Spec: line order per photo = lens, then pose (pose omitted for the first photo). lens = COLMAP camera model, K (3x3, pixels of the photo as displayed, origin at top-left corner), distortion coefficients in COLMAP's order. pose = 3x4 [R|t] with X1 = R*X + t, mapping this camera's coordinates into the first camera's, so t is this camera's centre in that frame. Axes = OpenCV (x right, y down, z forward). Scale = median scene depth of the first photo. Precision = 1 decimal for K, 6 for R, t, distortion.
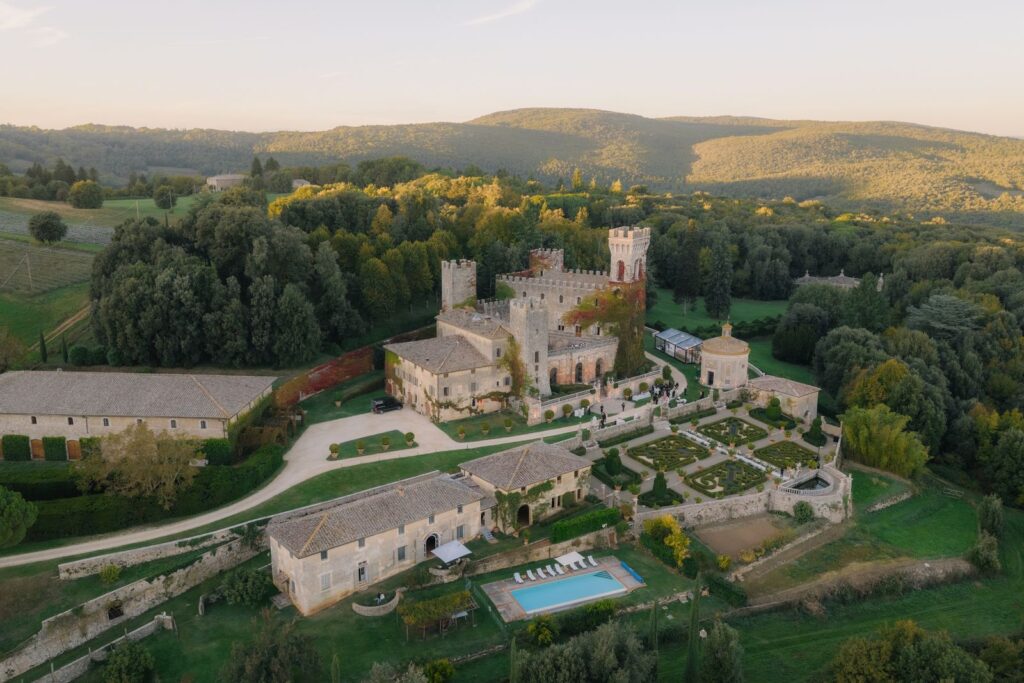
lens RADIAL K [[1051.7, 0, 512.0], [0, 1051.7, 341.5], [0, 0, 1]] dist [0.020886, -0.012557]
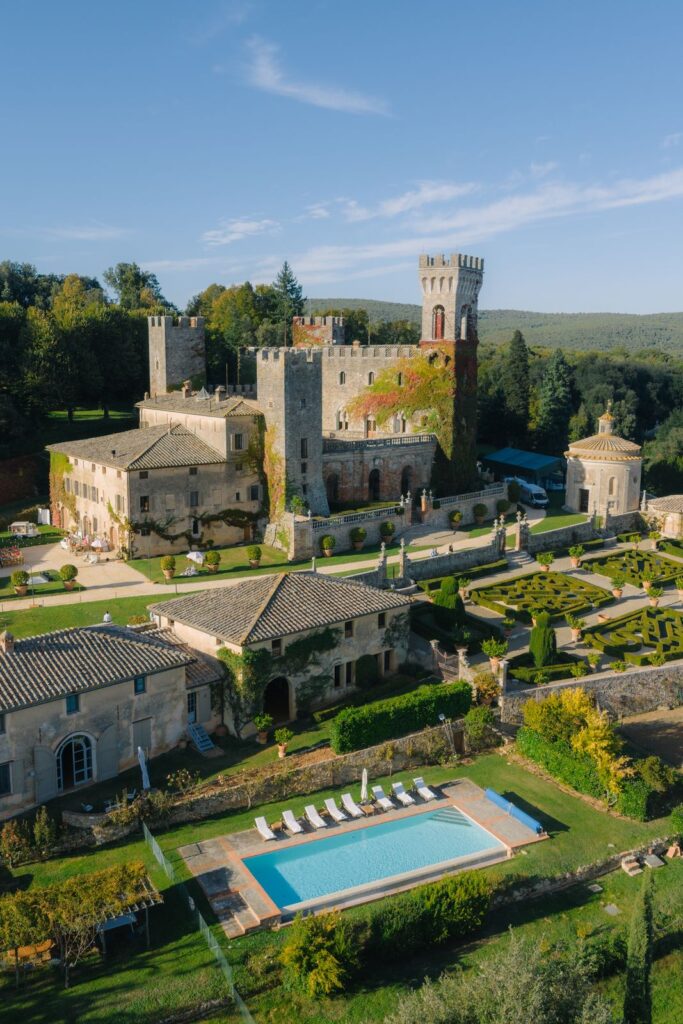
lens RADIAL K [[1051.7, 0, 347.0], [0, 1051.7, 533.7], [0, 0, 1]] dist [0.020886, -0.012557]
pose [[0.998188, -0.011402, 0.059085, 0.012910], [0.015006, 0.998030, -0.060910, 0.100996], [-0.058274, 0.061686, 0.996393, 0.431606]]
